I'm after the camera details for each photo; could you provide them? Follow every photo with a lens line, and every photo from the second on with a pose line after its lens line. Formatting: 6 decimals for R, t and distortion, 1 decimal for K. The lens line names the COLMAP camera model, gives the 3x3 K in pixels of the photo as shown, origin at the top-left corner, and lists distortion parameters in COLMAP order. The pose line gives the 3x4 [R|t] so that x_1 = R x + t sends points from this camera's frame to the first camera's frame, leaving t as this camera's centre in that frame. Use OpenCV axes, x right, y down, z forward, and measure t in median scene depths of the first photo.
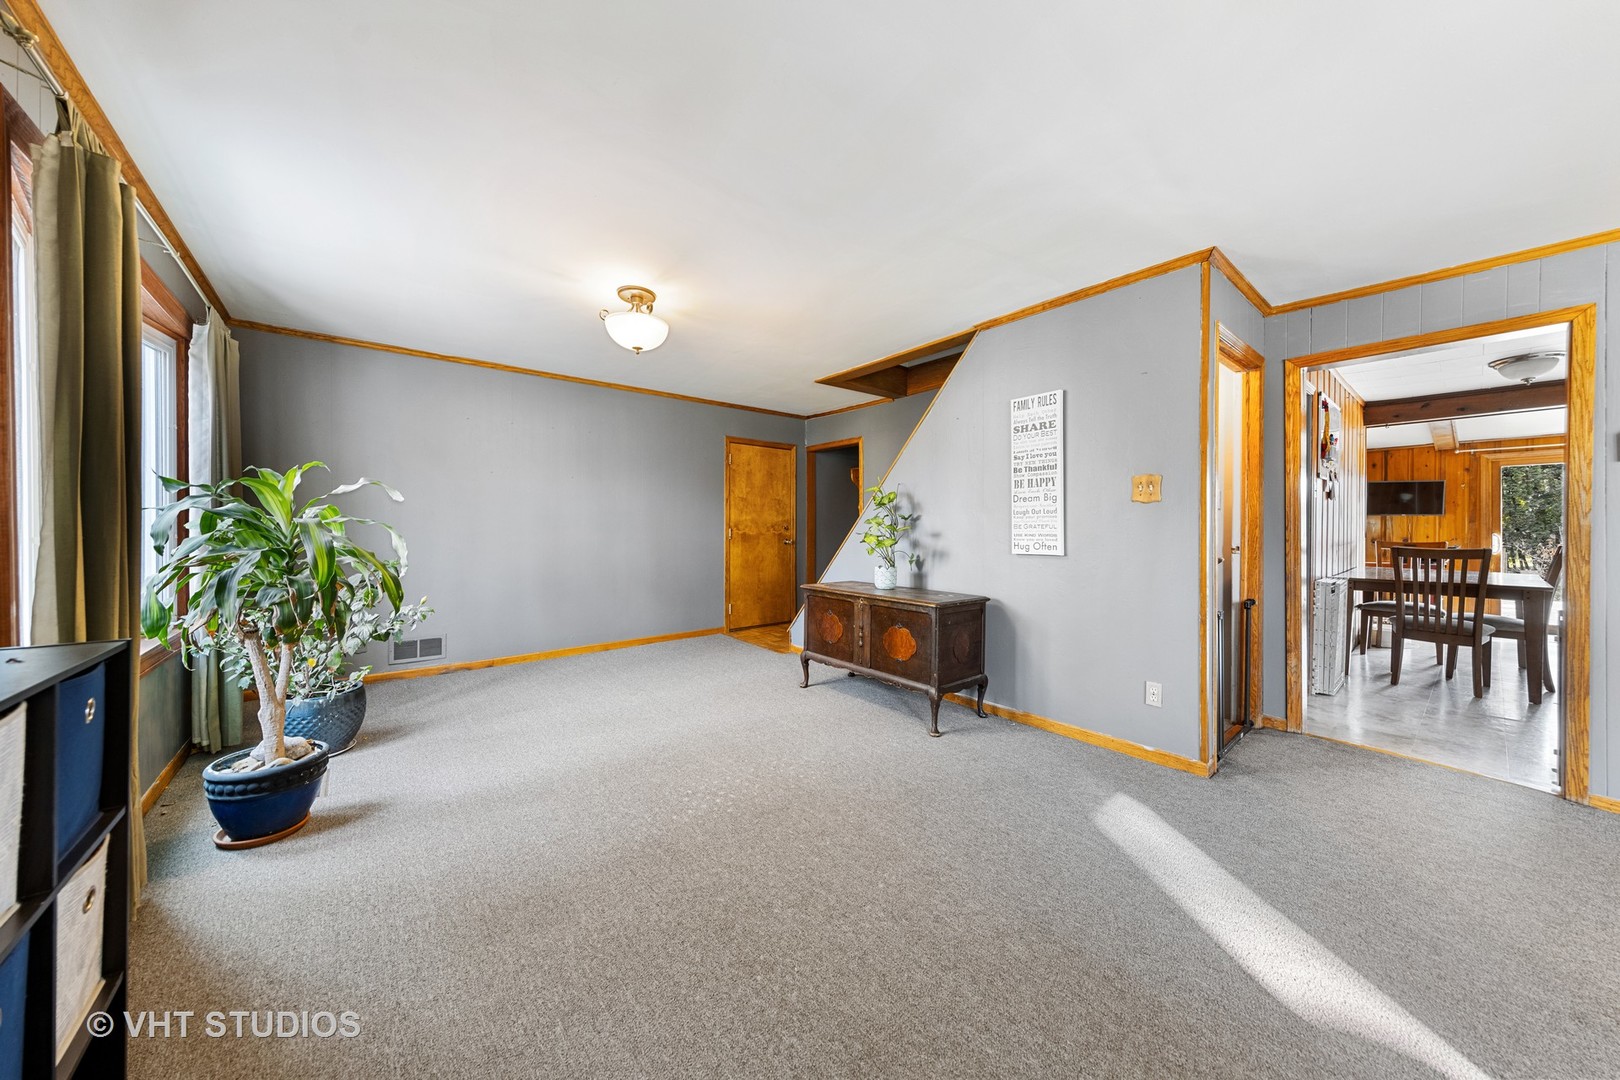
lens RADIAL K [[547.5, 0, 820.3], [0, 547.5, 538.0], [0, 0, 1]] dist [-0.000852, -0.000018]
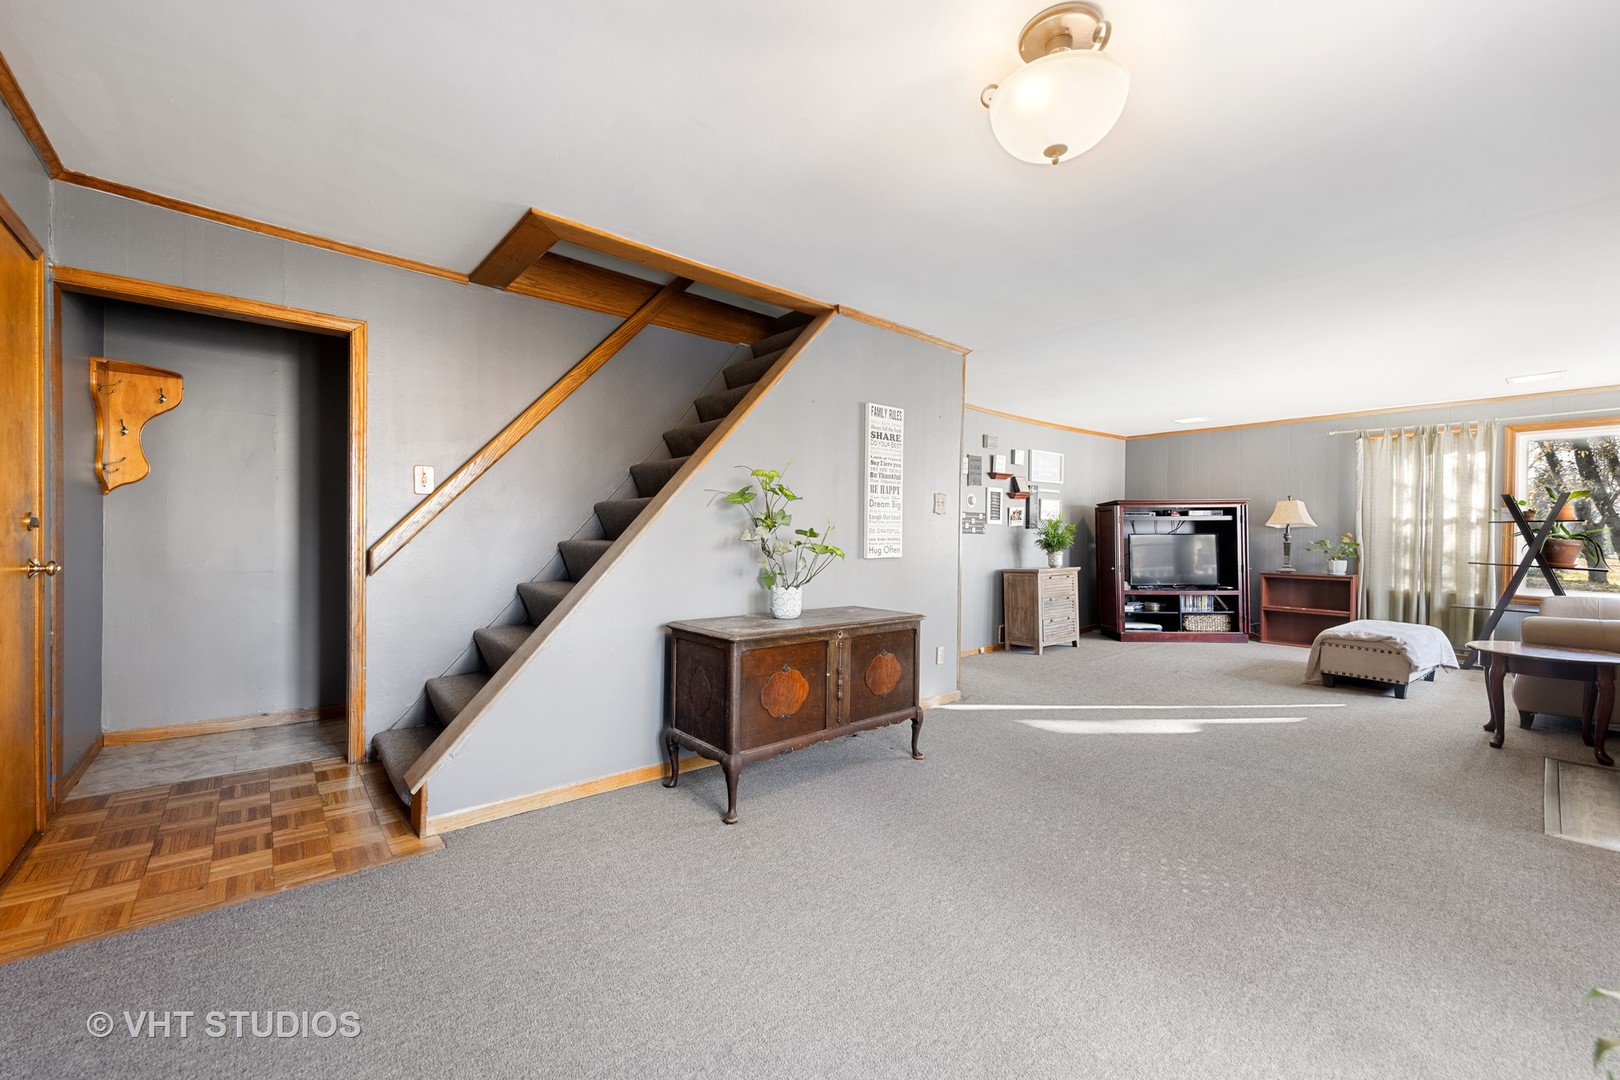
lens RADIAL K [[637.5, 0, 820.1], [0, 637.5, 536.2], [0, 0, 1]] dist [-0.000818, -0.000006]
pose [[-0.018716, -0.009874, 0.999776, -0.814683], [0.003537, 0.999944, 0.009941, -0.023623], [-0.999819, 0.003722, -0.018680, 1.126265]]
